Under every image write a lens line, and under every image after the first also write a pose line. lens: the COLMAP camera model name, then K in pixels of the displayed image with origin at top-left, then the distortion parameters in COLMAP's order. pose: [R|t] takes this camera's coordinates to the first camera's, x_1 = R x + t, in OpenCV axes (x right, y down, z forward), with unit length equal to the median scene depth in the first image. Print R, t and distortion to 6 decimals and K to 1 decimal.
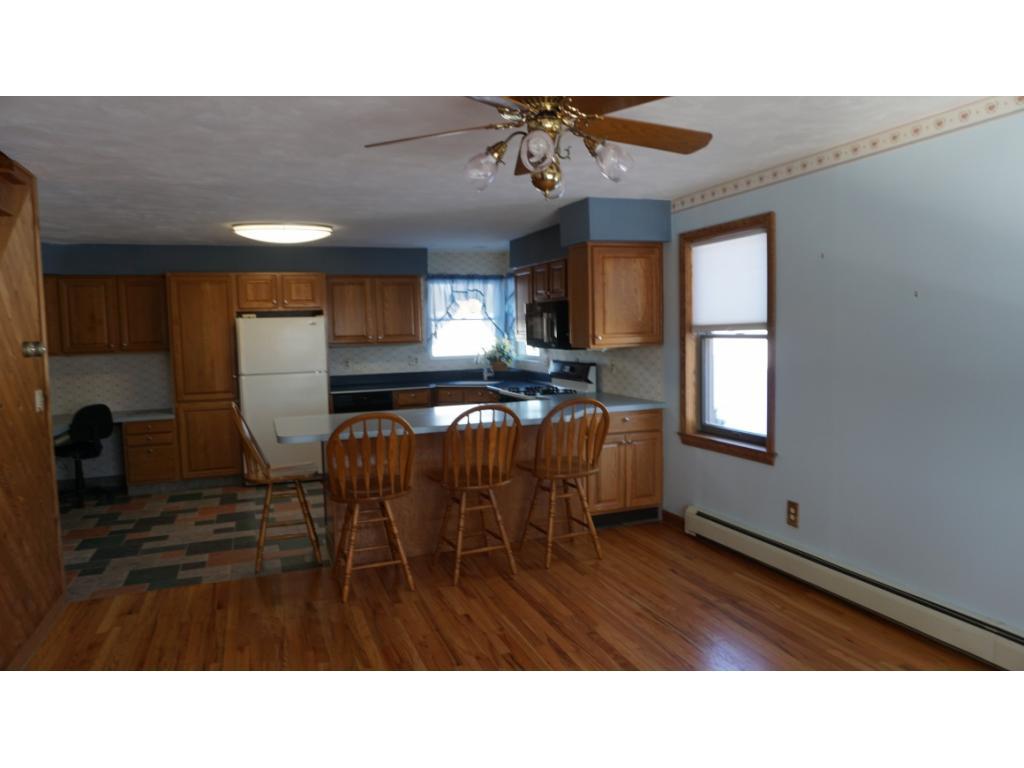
lens RADIAL K [[681.5, 0, 509.6], [0, 681.5, 382.4], [0, 0, 1]] dist [-0.058047, 0.041872]
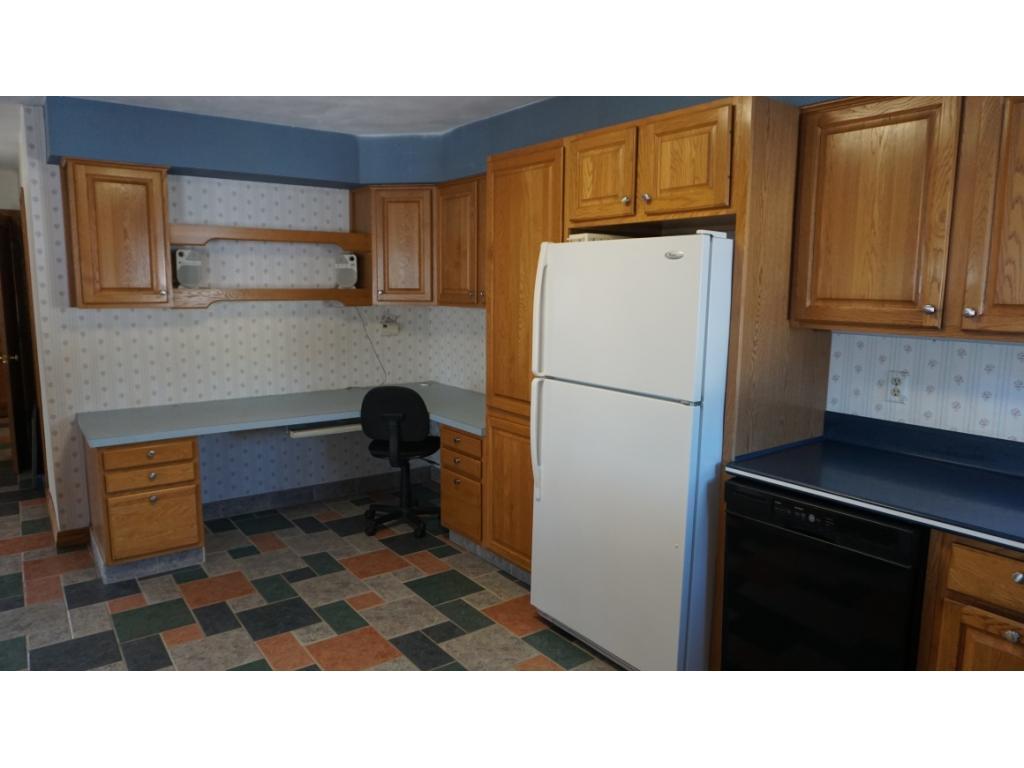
lens RADIAL K [[681.5, 0, 509.6], [0, 681.5, 382.4], [0, 0, 1]] dist [-0.058047, 0.041872]
pose [[0.271389, 0.165573, -0.948121, 0.013988], [-0.092159, 0.985036, 0.145640, -0.069241], [0.958047, 0.047853, 0.282587, 0.867639]]
